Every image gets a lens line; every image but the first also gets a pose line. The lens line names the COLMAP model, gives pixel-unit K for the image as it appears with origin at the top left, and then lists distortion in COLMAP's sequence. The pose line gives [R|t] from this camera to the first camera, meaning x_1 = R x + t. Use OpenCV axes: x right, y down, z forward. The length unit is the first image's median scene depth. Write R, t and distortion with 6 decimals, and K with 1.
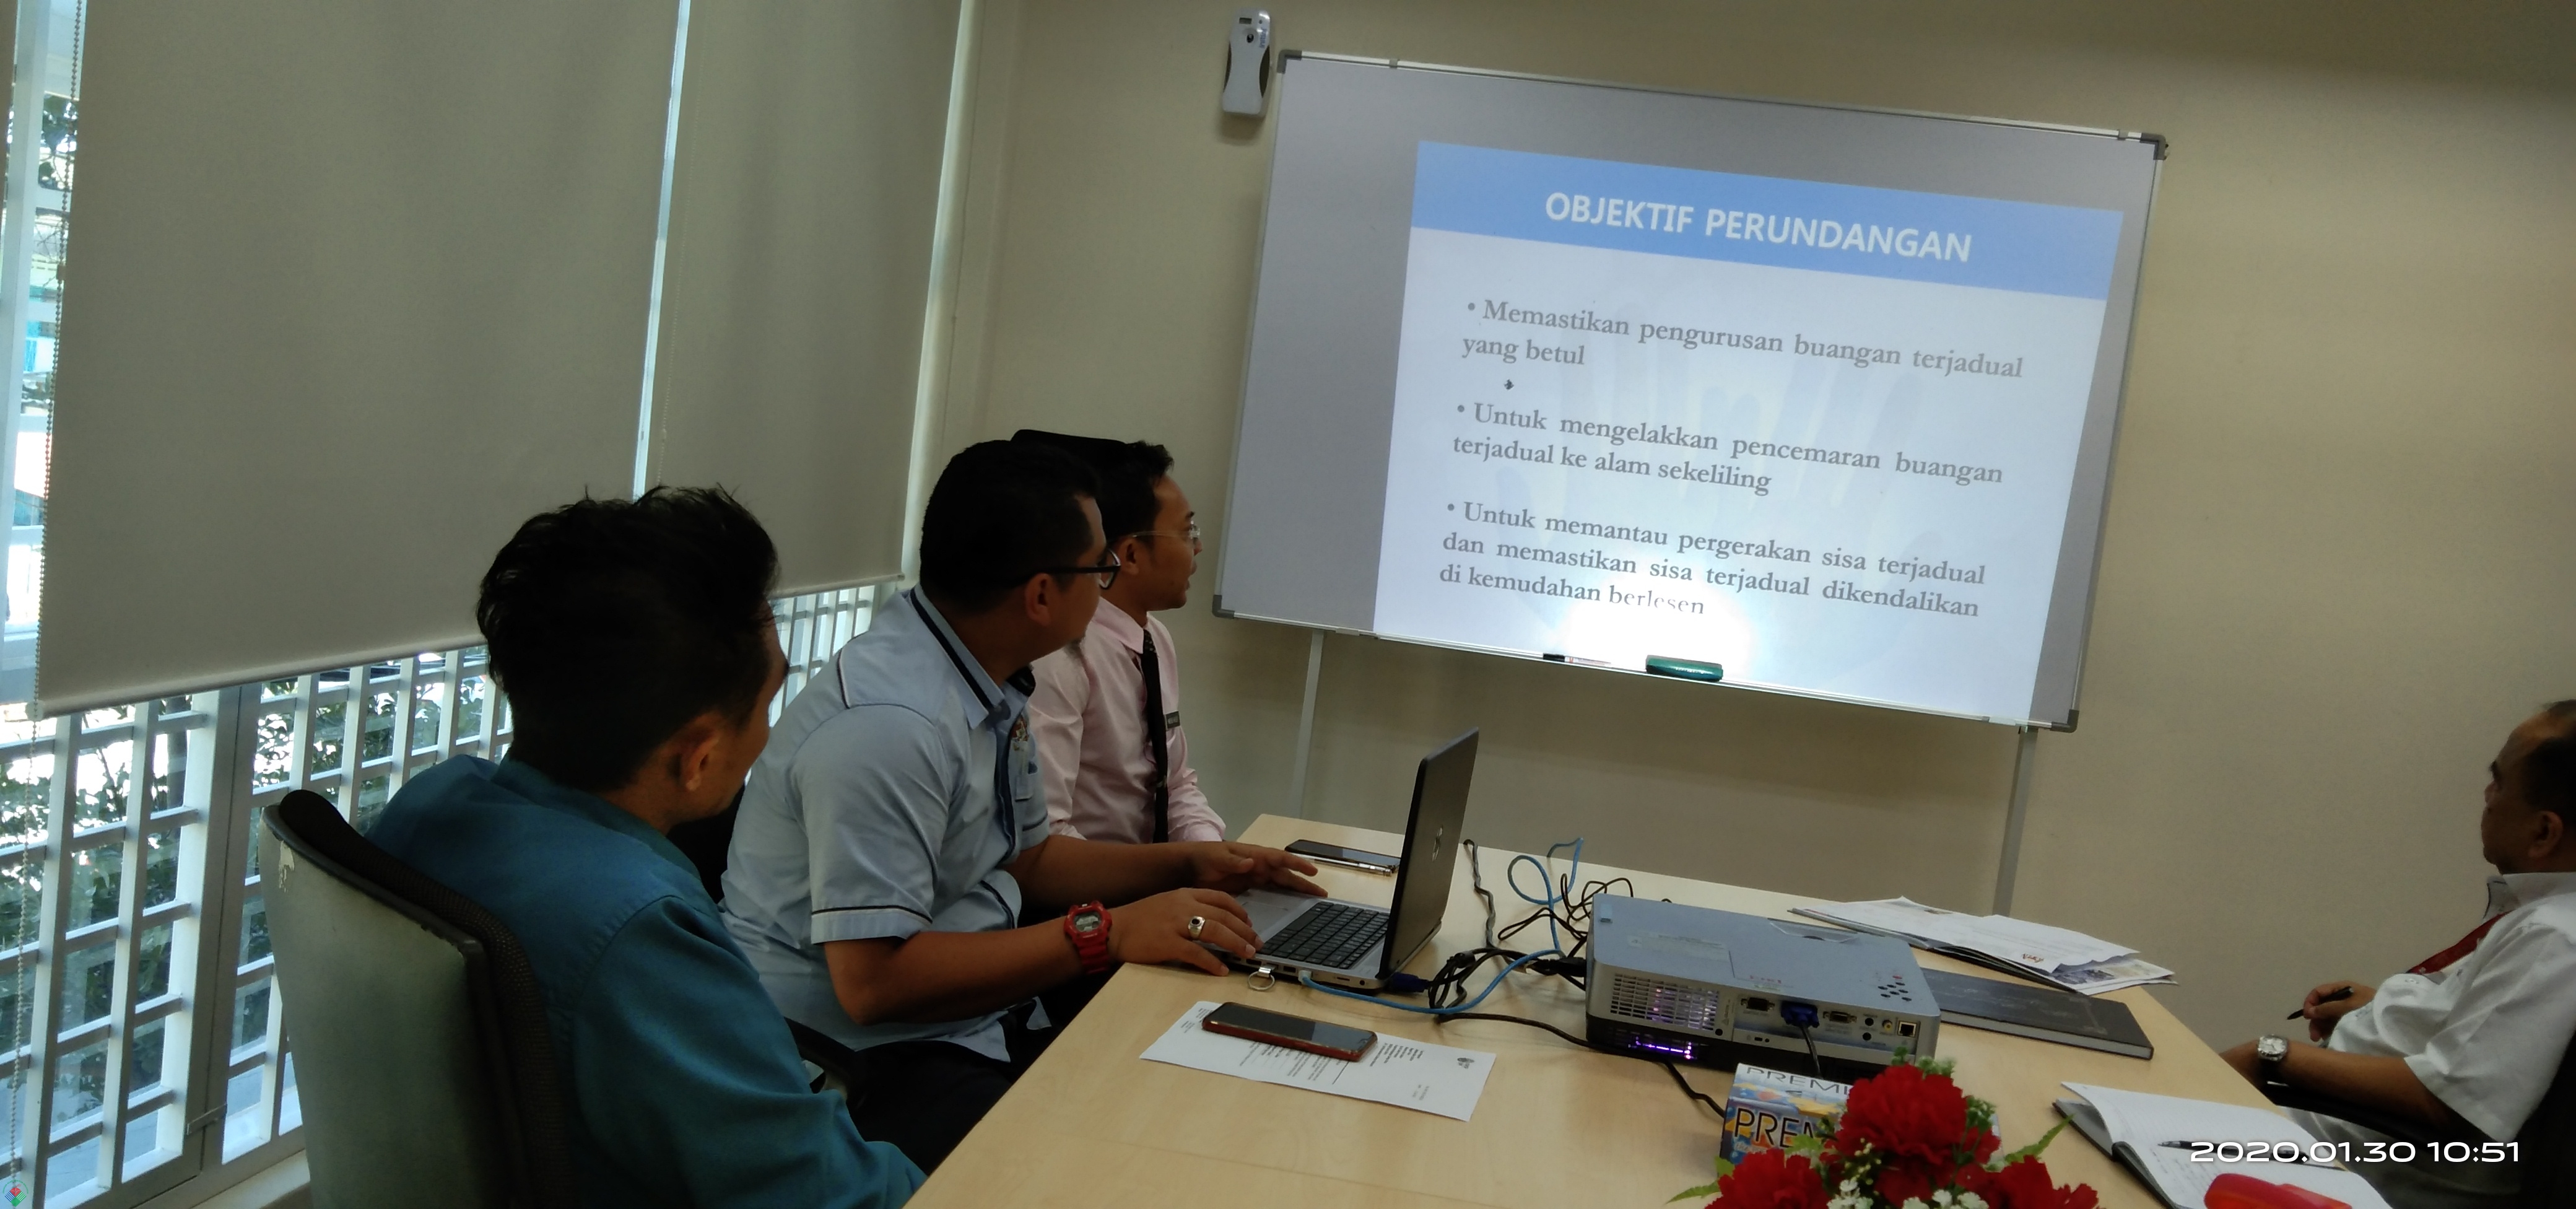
lens RADIAL K [[2059.9, 0, 1280.6], [0, 2059.9, 616.6], [0, 0, 1]] dist [0.072877, -0.151974]
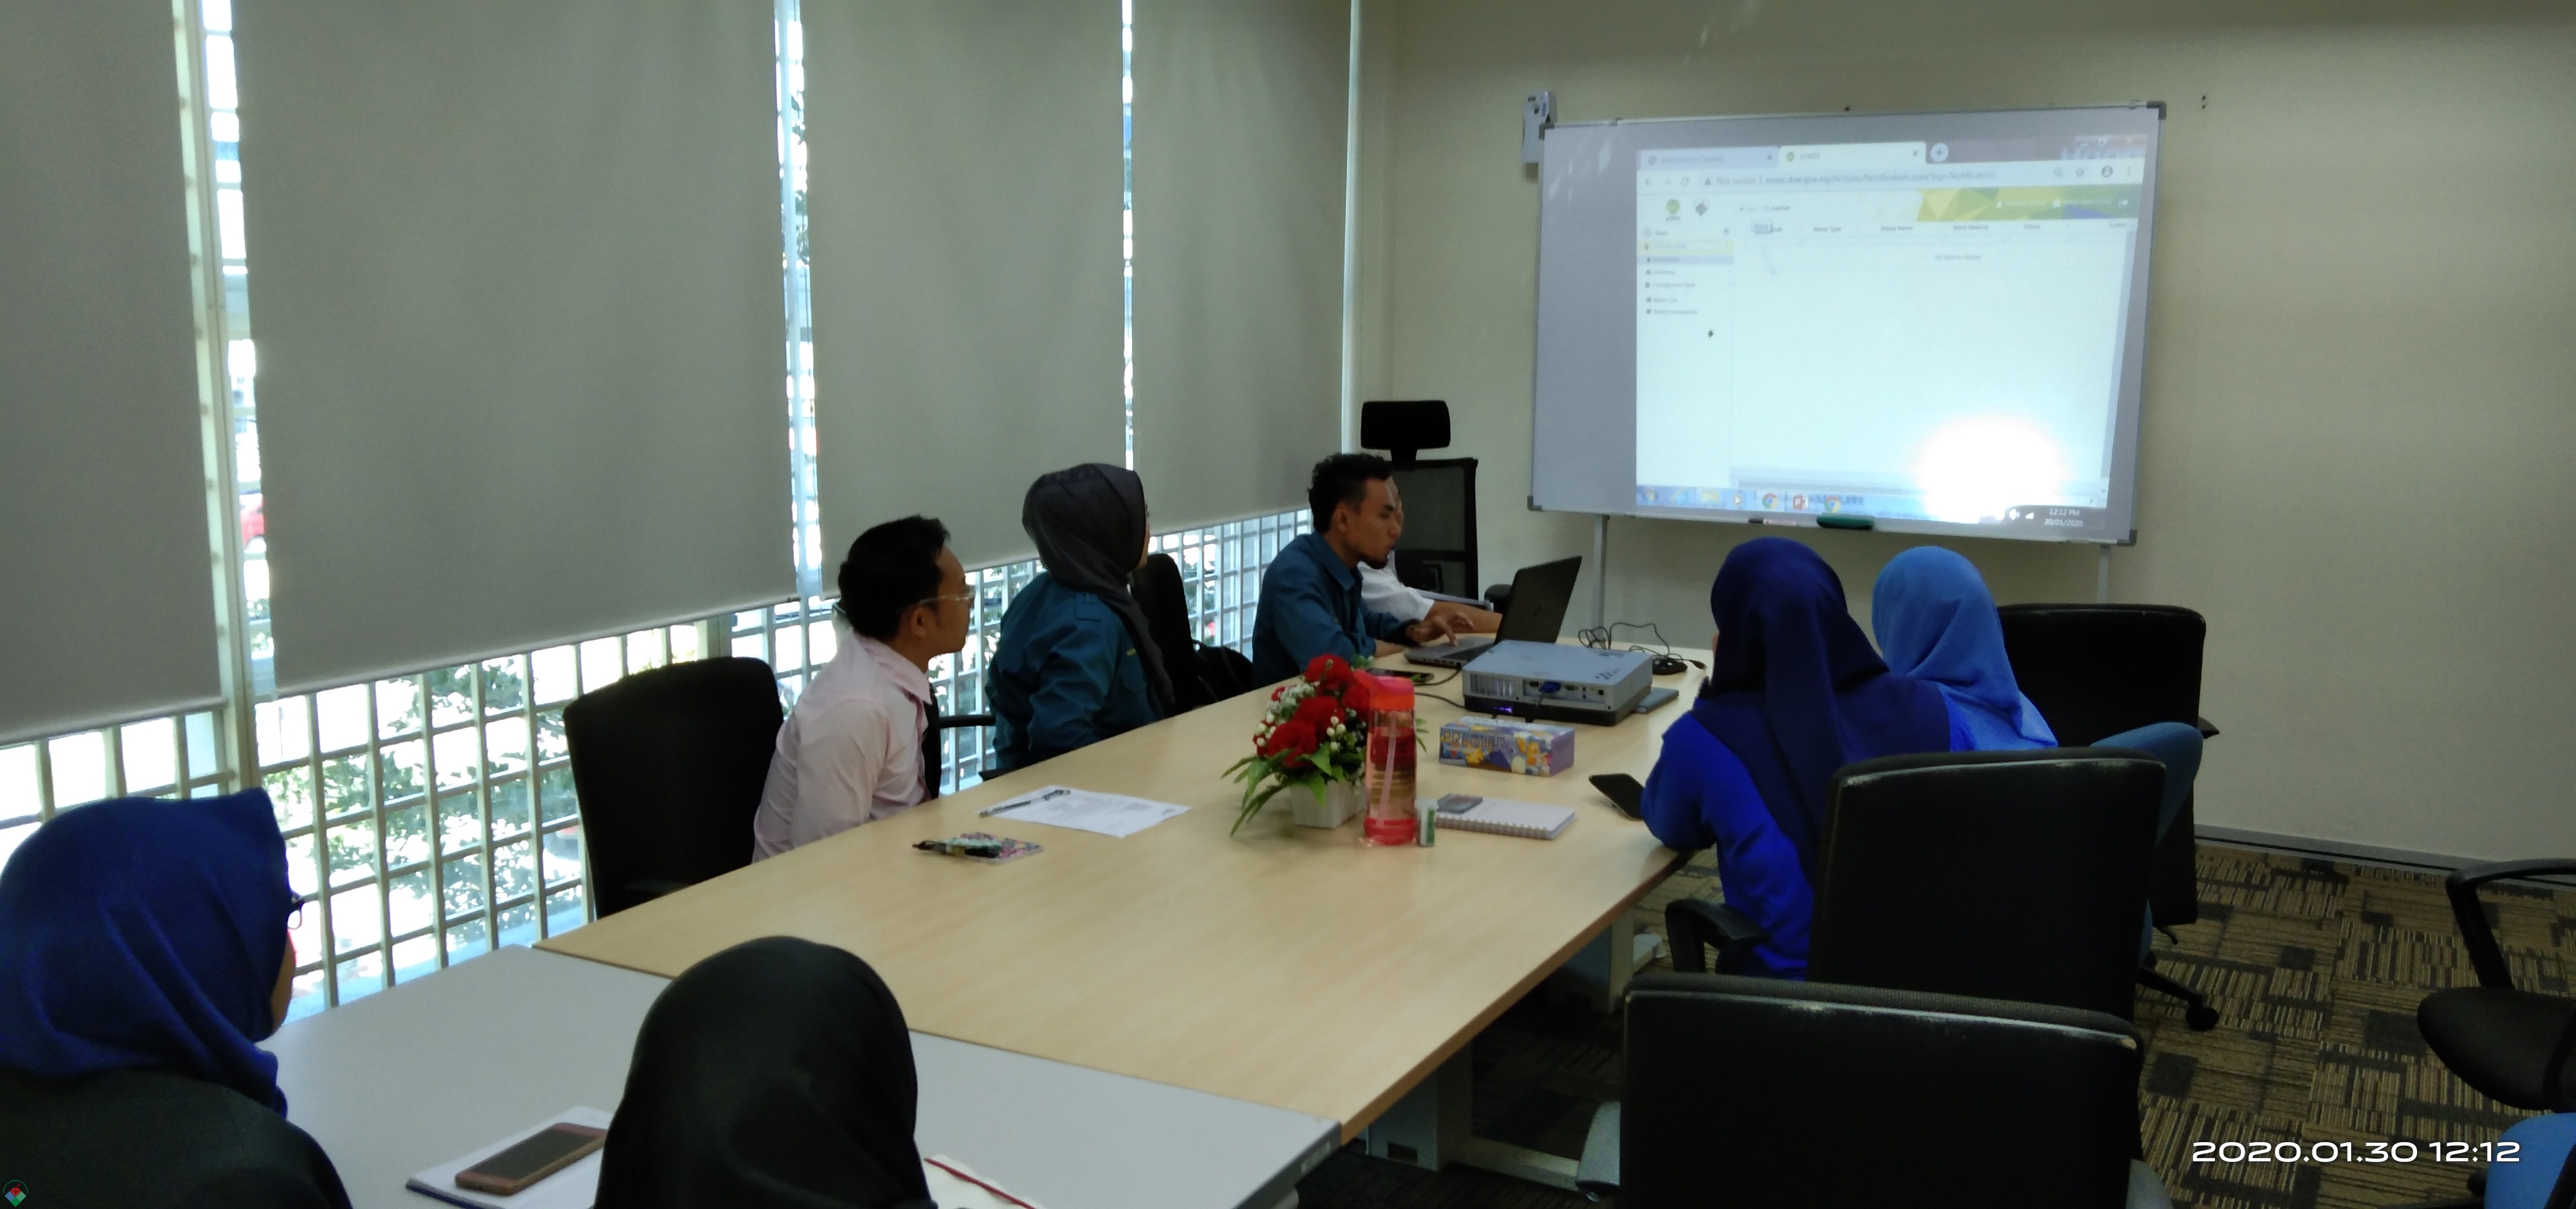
lens RADIAL K [[2060.7, 0, 1291.6], [0, 2060.7, 595.4], [0, 0, 1]] dist [0.145085, -0.357154]
pose [[0.932189, -0.063560, -0.356349, 0.550700], [0.075972, 0.996890, 0.020927, 0.027365], [0.353911, -0.046580, 0.934119, -0.745199]]
